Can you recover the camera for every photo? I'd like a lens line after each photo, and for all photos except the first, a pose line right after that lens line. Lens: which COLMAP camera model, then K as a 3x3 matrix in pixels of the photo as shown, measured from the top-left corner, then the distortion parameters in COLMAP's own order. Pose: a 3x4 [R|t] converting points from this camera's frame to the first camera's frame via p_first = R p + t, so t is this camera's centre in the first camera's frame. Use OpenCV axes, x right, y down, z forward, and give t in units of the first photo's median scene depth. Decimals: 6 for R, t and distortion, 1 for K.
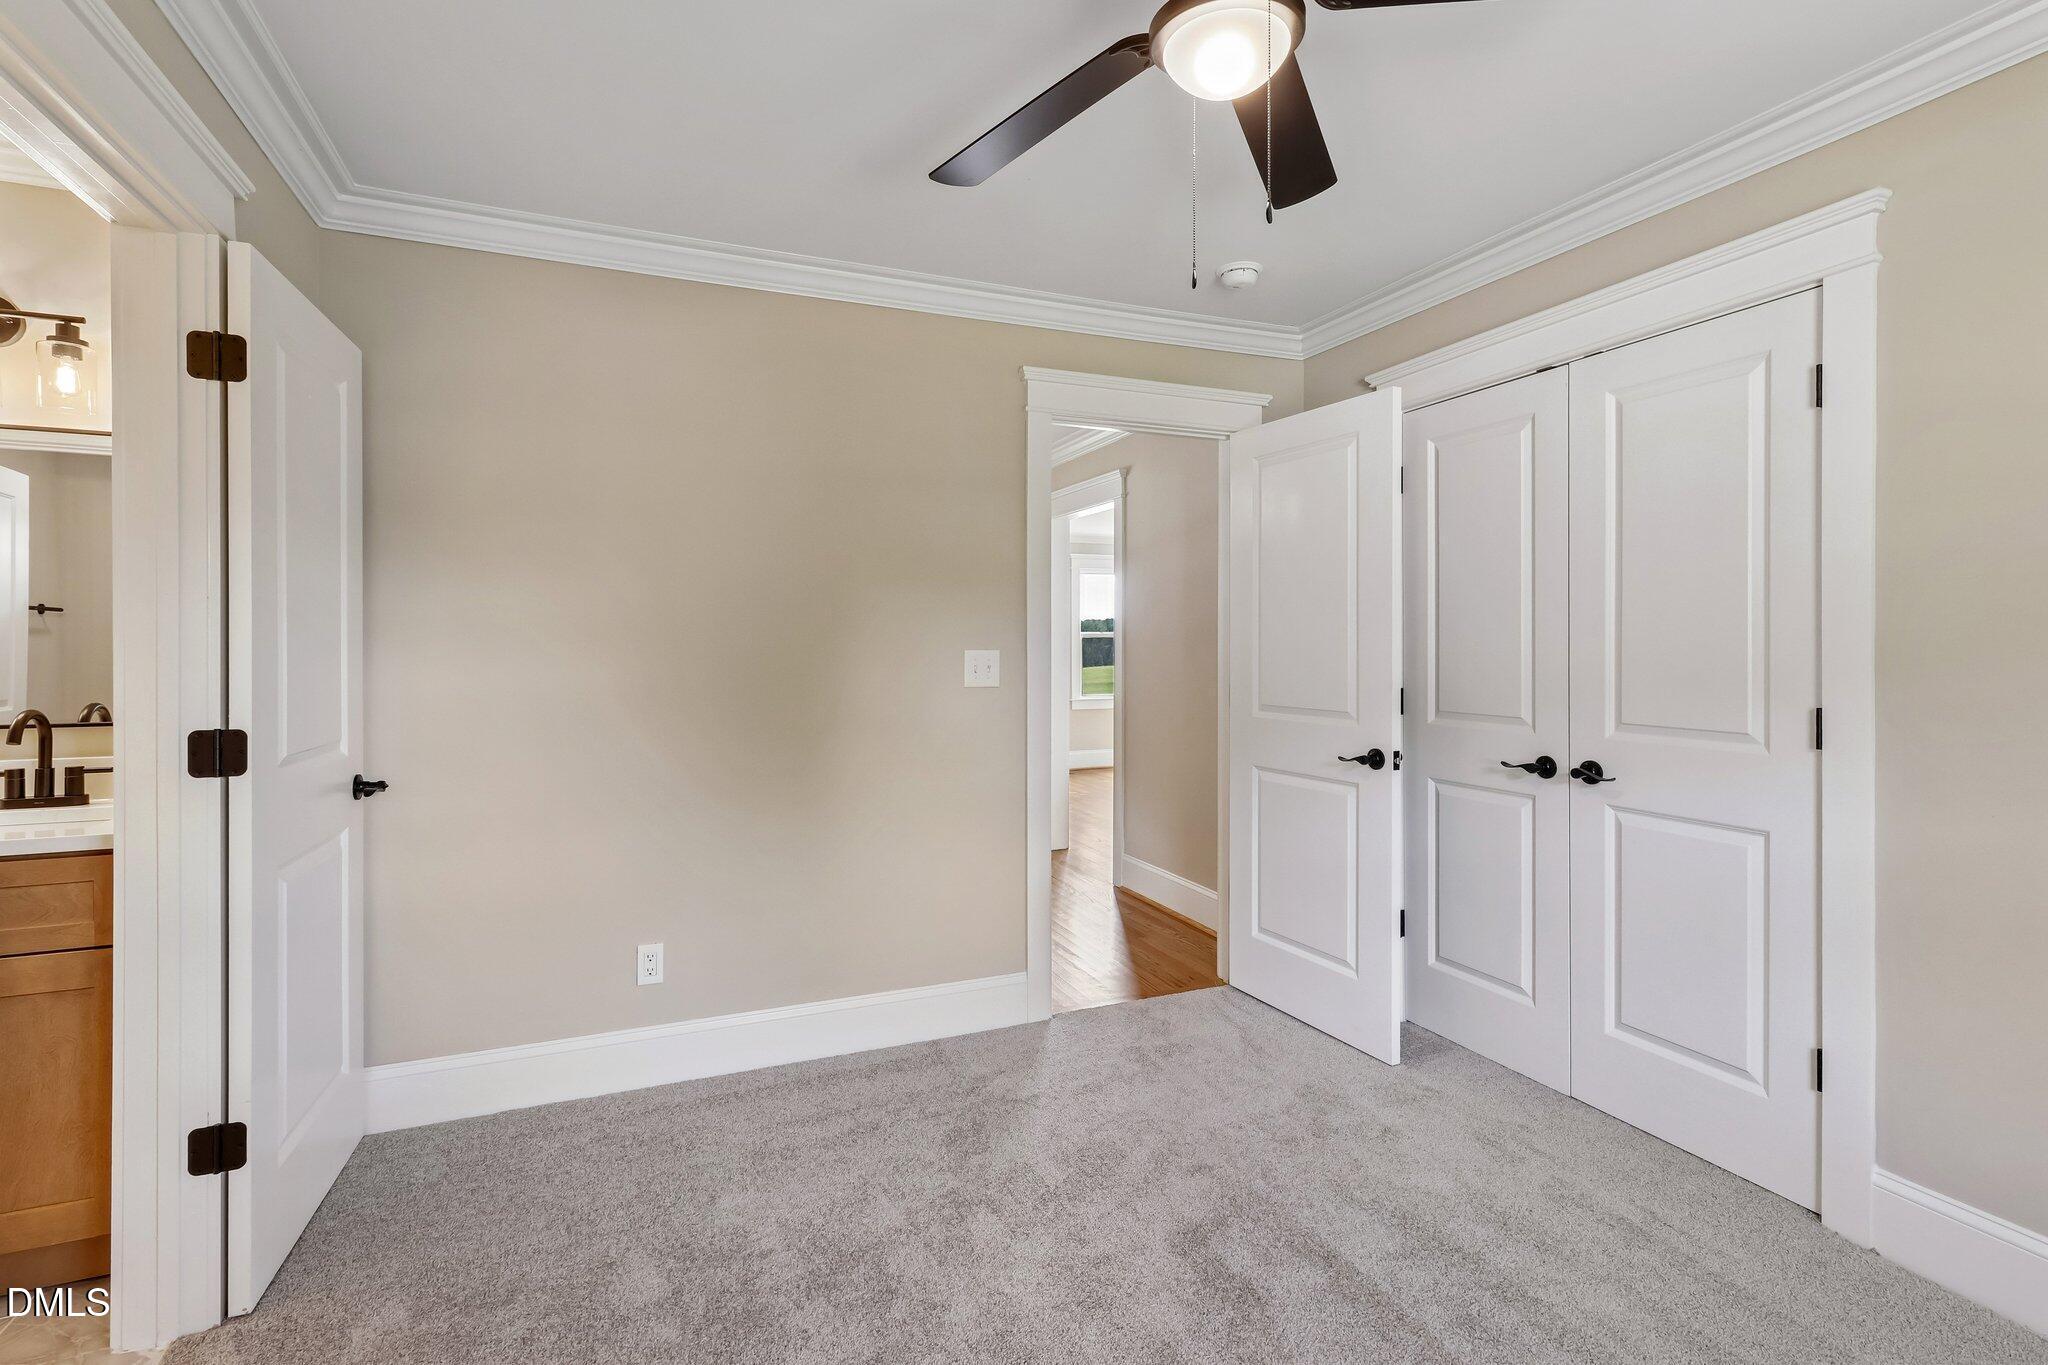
lens RADIAL K [[967.2, 0, 1023.3], [0, 967.2, 632.4], [0, 0, 1]] dist [-0.000102, 0.000474]
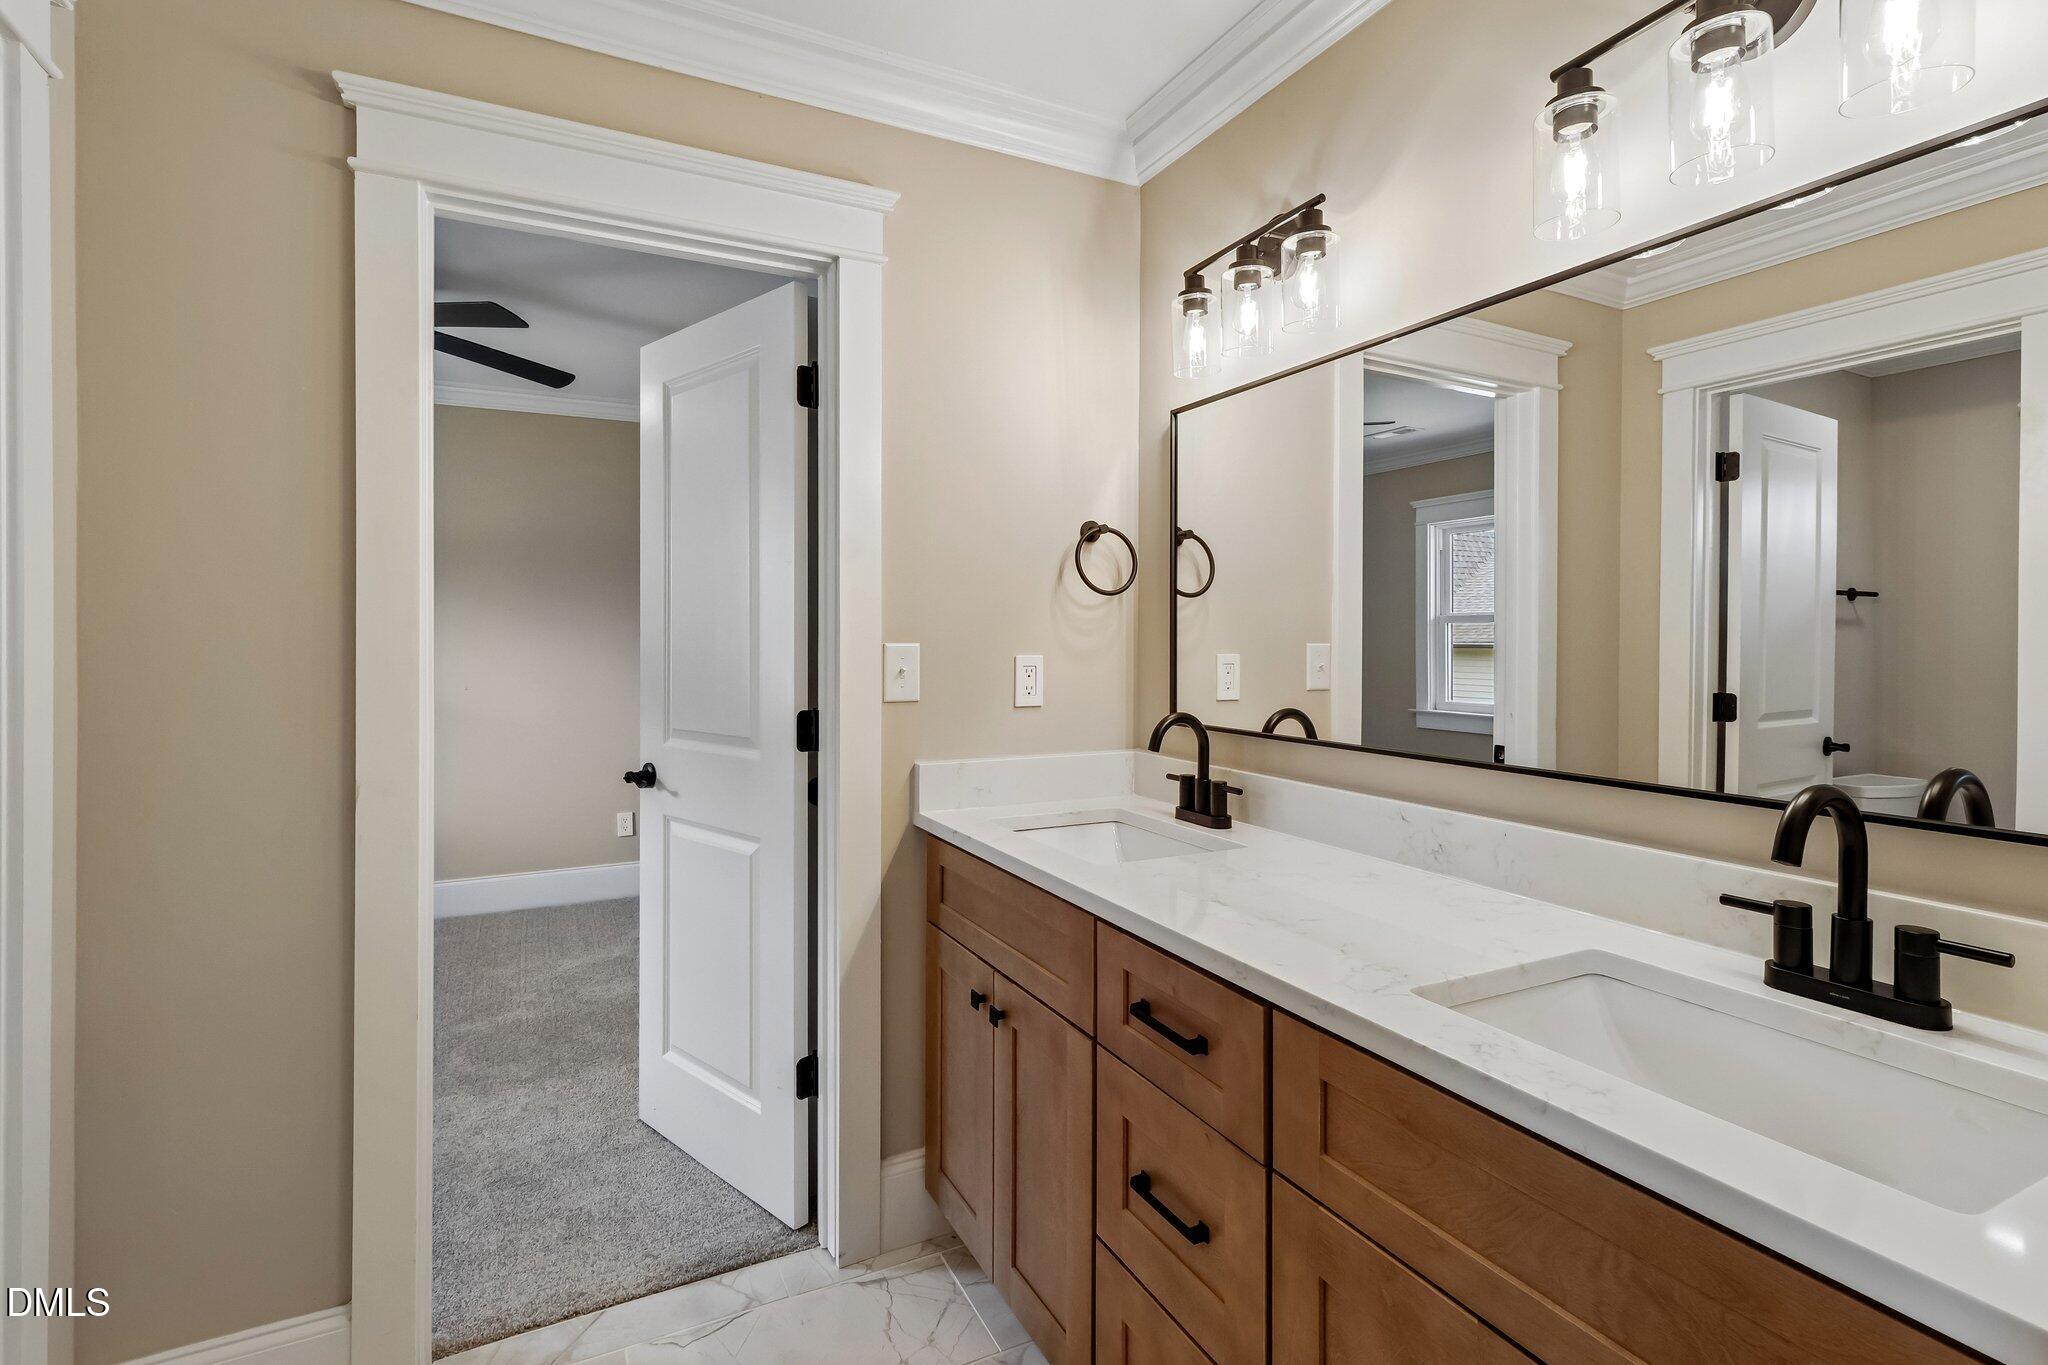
lens RADIAL K [[967.2, 0, 1023.3], [0, 967.2, 632.4], [0, 0, 1]] dist [-0.000102, 0.000474]
pose [[0.068235, 0.002802, -0.997665, -0.583216], [-0.001103, 0.999996, 0.002733, 0.008976], [0.997669, 0.000914, 0.068238, 0.578933]]
